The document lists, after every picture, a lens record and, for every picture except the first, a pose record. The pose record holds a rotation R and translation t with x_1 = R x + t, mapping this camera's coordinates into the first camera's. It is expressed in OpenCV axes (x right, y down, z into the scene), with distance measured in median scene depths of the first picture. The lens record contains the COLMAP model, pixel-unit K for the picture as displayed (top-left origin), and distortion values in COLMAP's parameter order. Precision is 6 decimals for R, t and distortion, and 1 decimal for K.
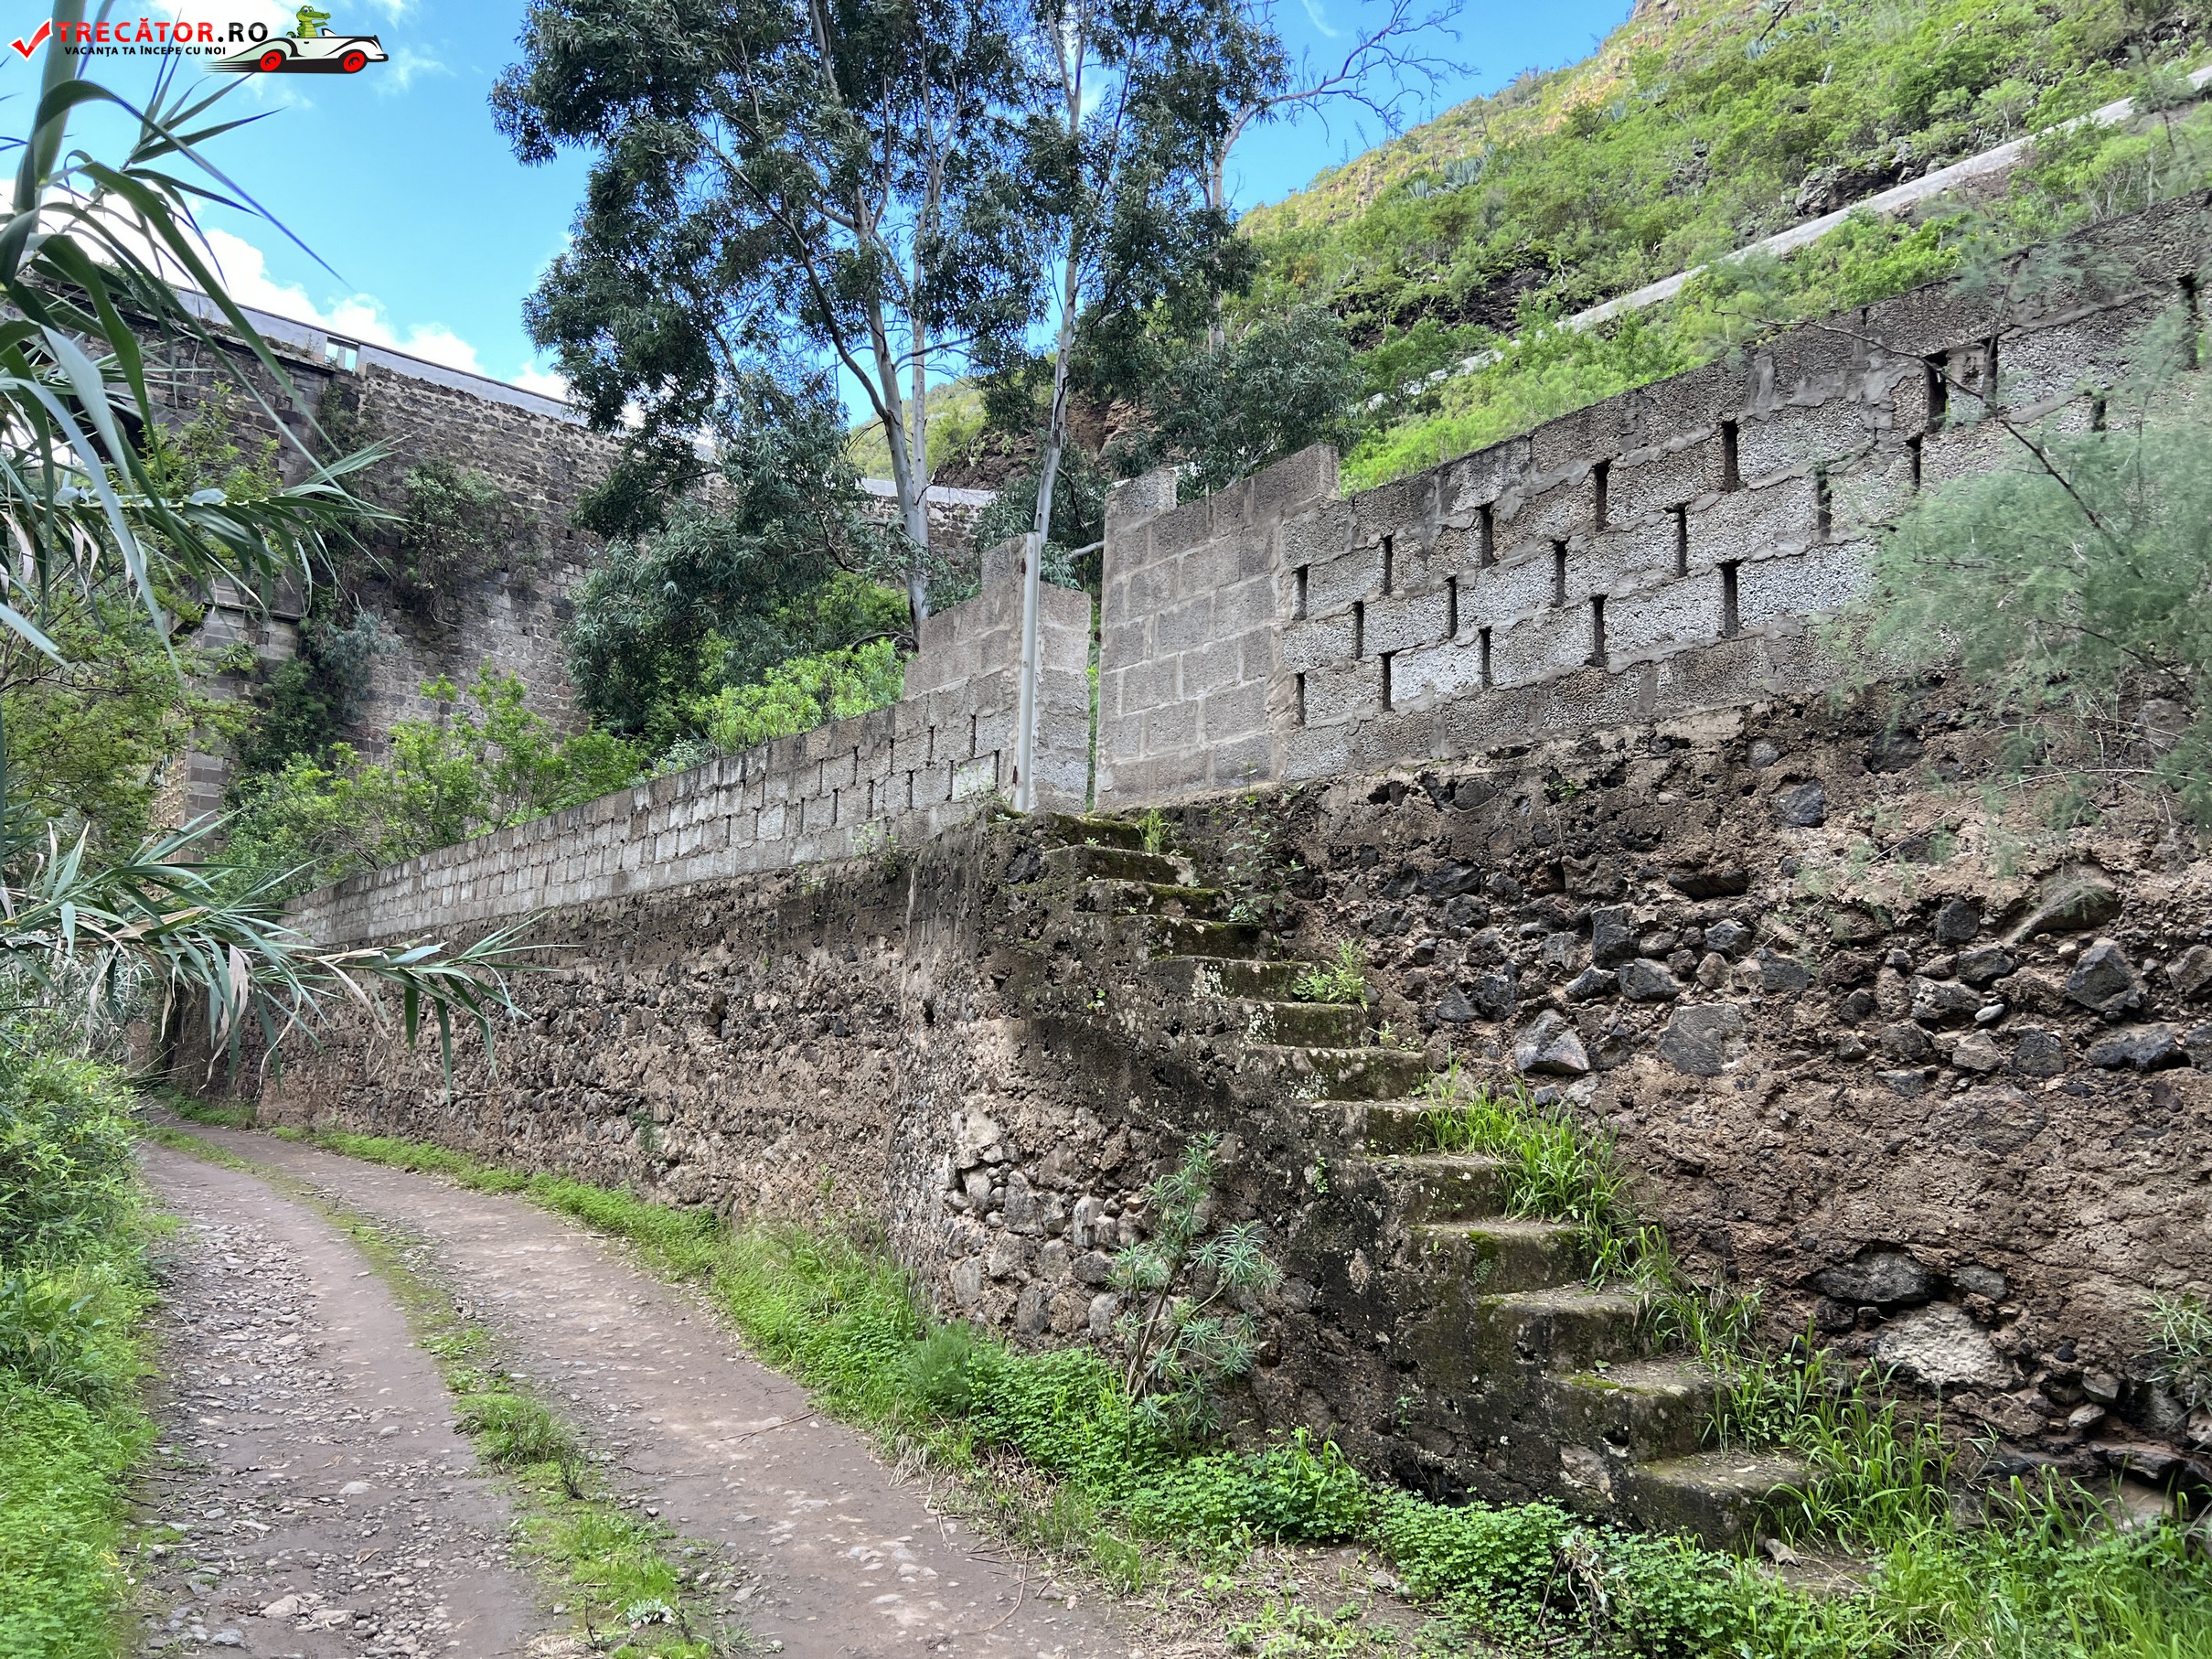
lens RADIAL K [[1657.7, 0, 1119.7], [0, 1657.7, 860.9], [0, 0, 1]] dist [0.064329, -0.105007]
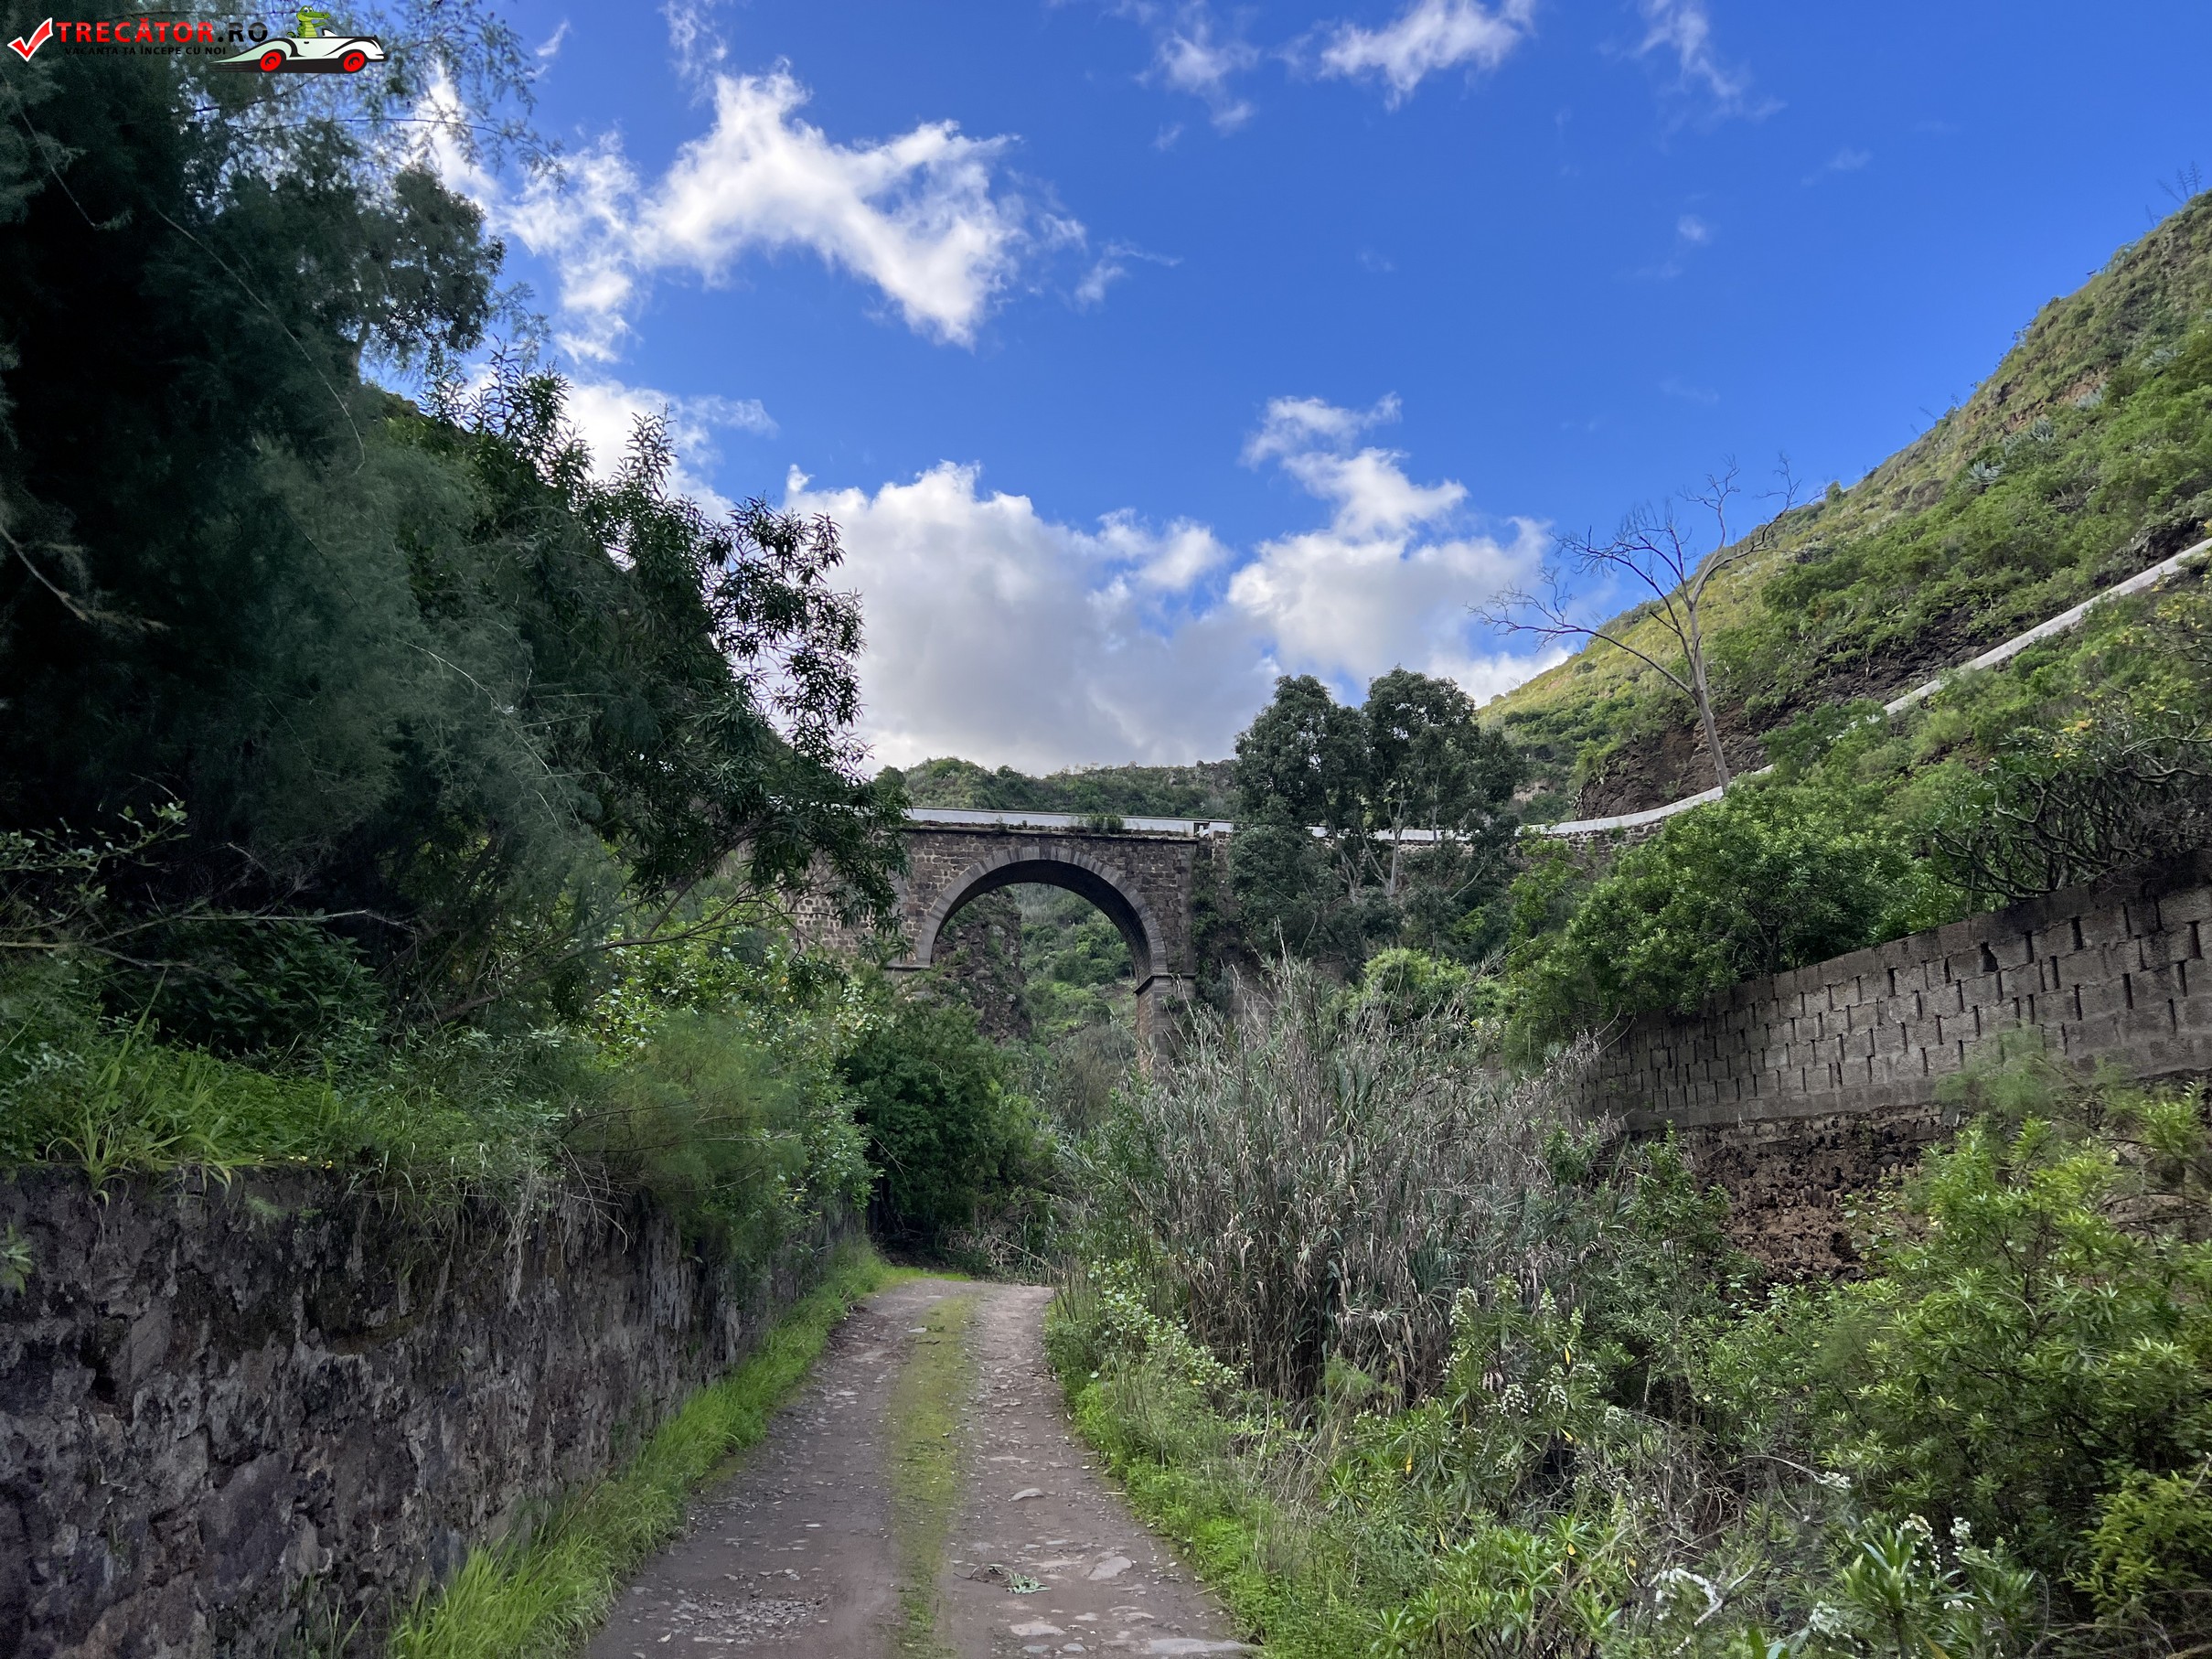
lens RADIAL K [[1656.2, 0, 1106.0], [0, 1656.2, 829.5], [0, 0, 1]] dist [0.084893, -0.101989]
pose [[0.852595, -0.144560, -0.502180, 0.398509], [0.091868, 0.987473, -0.128286, -0.077243], [0.514434, 0.063241, 0.855195, -0.682879]]
